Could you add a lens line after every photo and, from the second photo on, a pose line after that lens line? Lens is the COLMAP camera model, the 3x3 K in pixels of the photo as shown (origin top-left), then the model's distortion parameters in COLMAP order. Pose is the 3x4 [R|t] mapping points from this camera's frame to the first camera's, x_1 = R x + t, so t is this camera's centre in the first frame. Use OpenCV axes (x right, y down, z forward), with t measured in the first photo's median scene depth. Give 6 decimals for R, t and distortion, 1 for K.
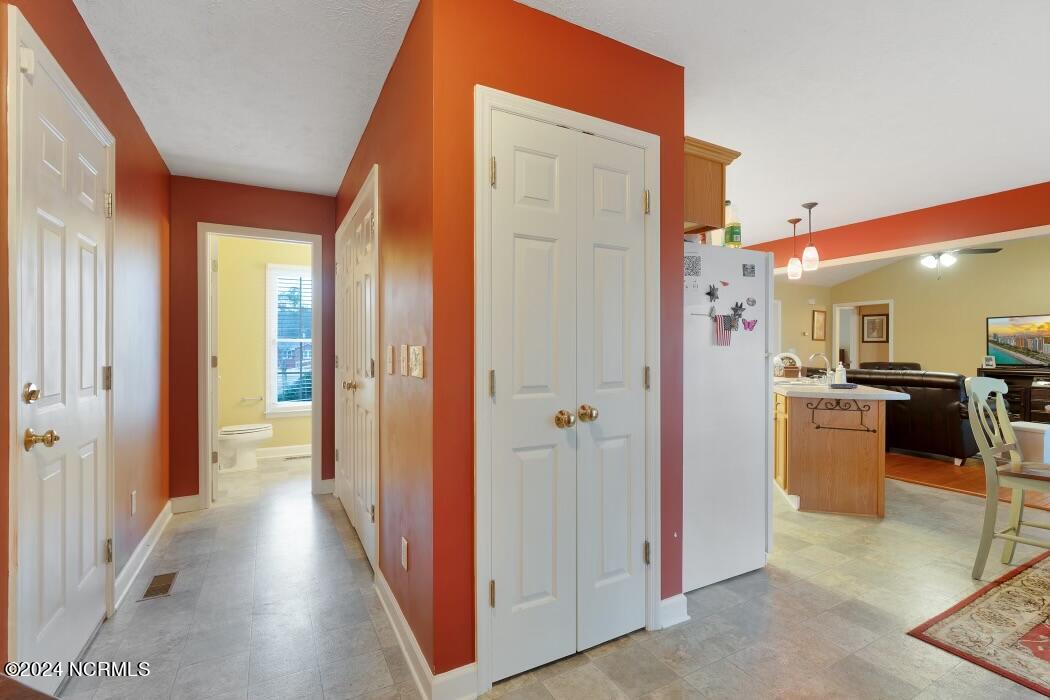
lens RADIAL K [[467.7, 0, 521.2], [0, 467.7, 351.7], [0, 0, 1]] dist [-0.002823, 0.000032]
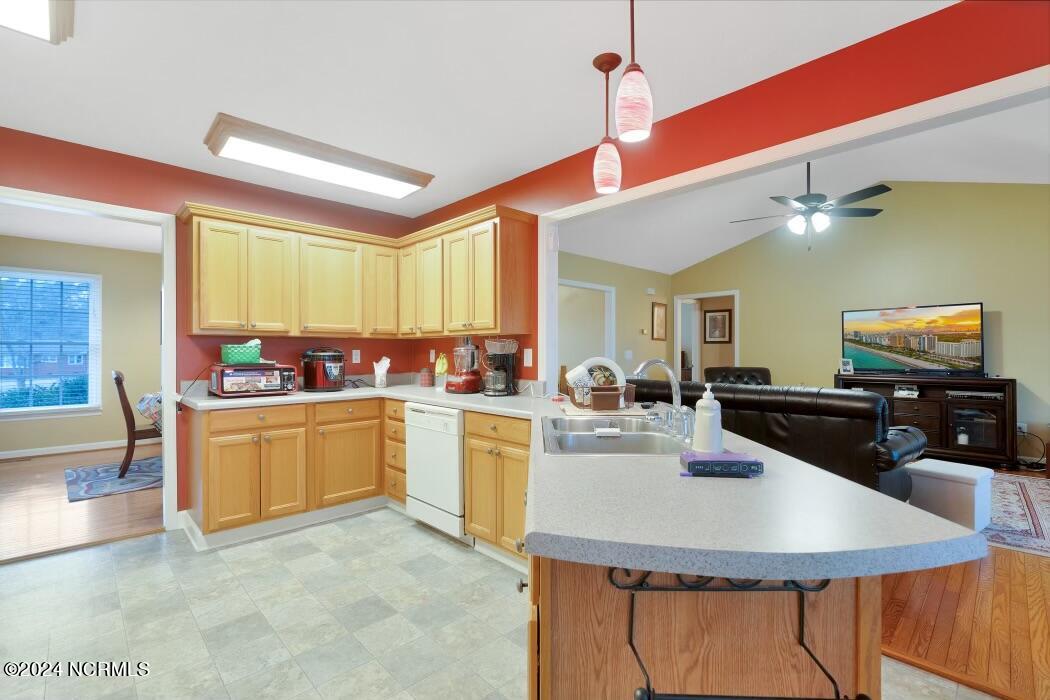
lens RADIAL K [[467.7, 0, 525.3], [0, 467.7, 350.9], [0, 0, 1]] dist [-0.002823, 0.000032]
pose [[0.959374, -0.002117, 0.282130, 0.249532], [0.004421, 0.999962, -0.007530, -0.000761], [-0.282104, 0.008471, 0.959347, 0.386450]]
